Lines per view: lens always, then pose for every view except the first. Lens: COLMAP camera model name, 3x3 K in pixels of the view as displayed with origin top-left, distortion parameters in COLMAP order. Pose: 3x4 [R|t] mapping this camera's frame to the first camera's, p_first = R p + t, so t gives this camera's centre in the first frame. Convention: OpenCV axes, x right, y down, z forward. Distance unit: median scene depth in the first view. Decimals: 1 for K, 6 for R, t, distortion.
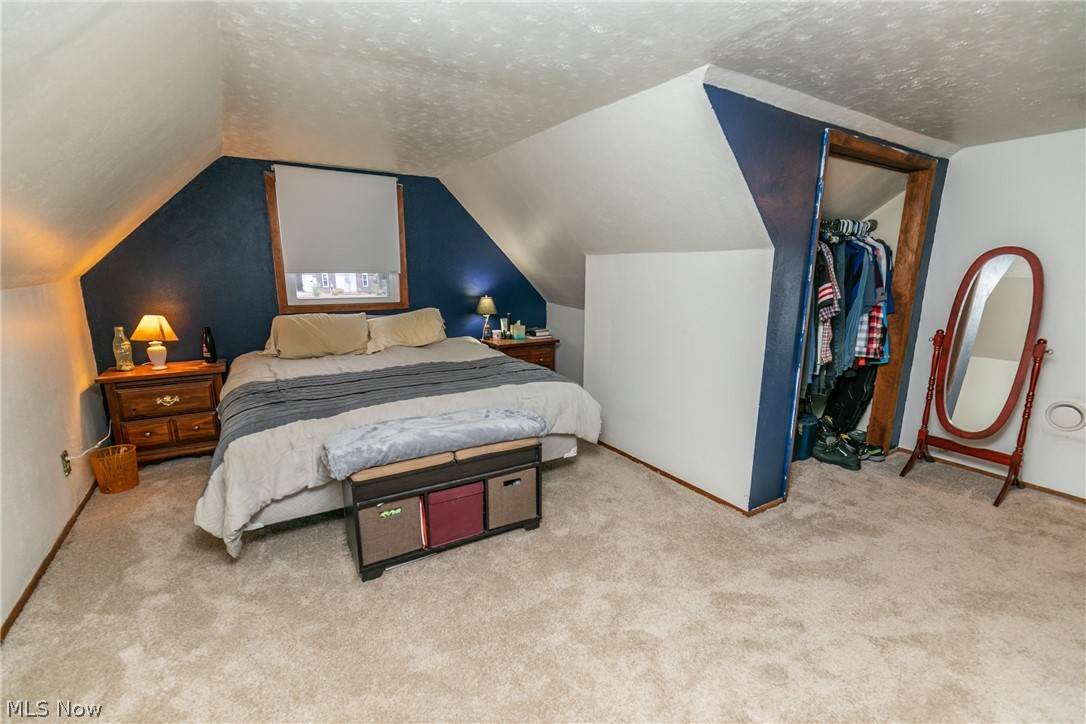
lens RADIAL K [[484.8, 0, 543.9], [0, 484.8, 370.4], [0, 0, 1]] dist [0.004371, -0.000053]
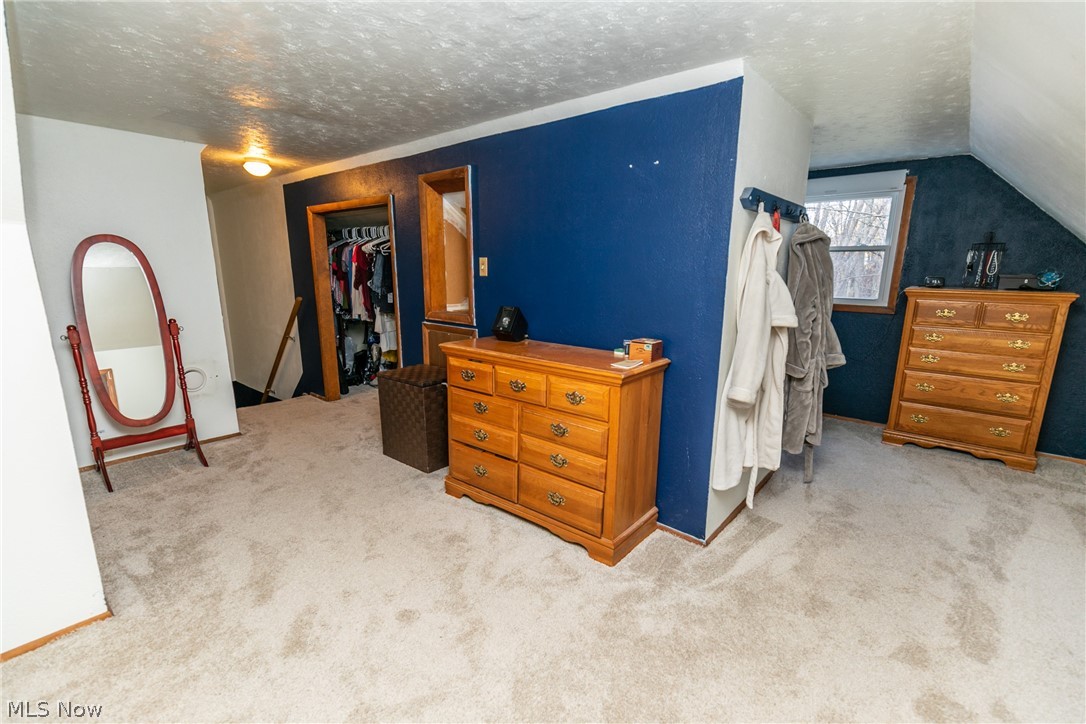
lens RADIAL K [[484.8, 0, 543.9], [0, 484.8, 370.4], [0, 0, 1]] dist [0.004371, -0.000053]
pose [[-0.295786, -0.213979, 0.930980, -0.312338], [0.192573, 0.941223, 0.277516, -0.095897], [-0.935642, 0.261367, -0.237194, 0.468577]]
